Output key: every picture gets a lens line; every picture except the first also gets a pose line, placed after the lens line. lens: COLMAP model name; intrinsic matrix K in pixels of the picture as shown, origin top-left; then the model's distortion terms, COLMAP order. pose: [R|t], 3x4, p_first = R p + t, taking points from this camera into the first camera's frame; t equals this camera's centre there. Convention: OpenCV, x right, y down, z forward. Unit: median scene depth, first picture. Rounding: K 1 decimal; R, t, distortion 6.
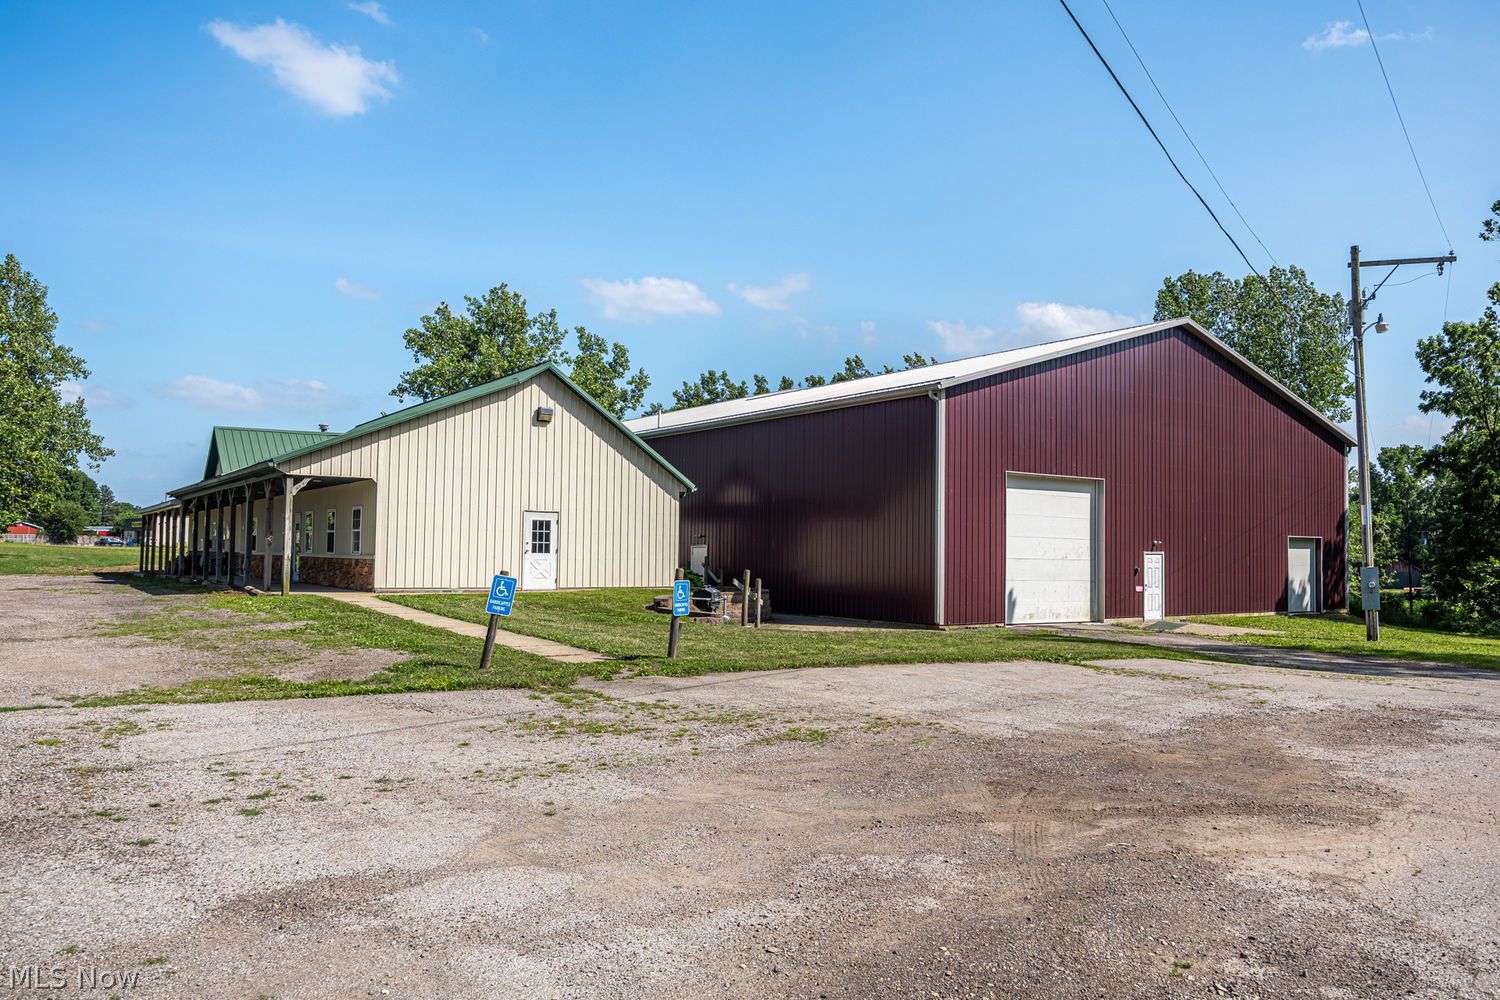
lens RADIAL K [[1078.2, 0, 750.0], [0, 1078.2, 500.0], [0, 0, 1]] dist [0.001855, 0.004340]
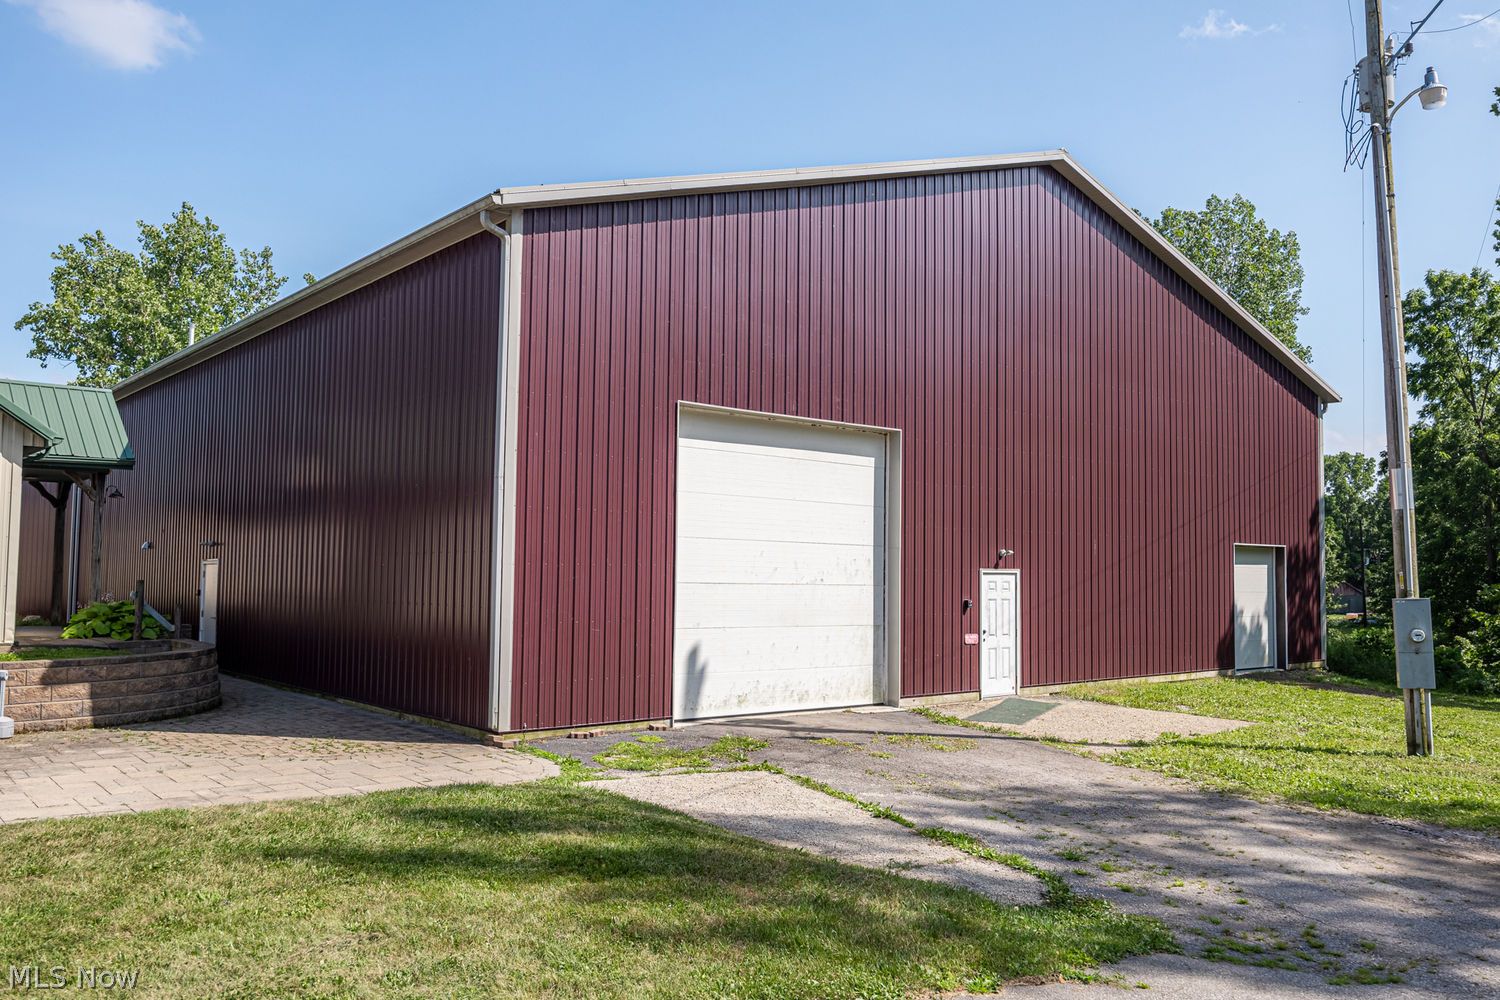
lens RADIAL K [[1196.5, 0, 750.0], [0, 1196.5, 500.0], [0, 0, 1]] dist [0.007883, -0.002812]
pose [[0.995954, 0.002496, 0.089835, 0.205948], [-0.001249, 0.999902, -0.013940, 0.022915], [-0.089861, 0.013772, 0.995859, 0.434391]]
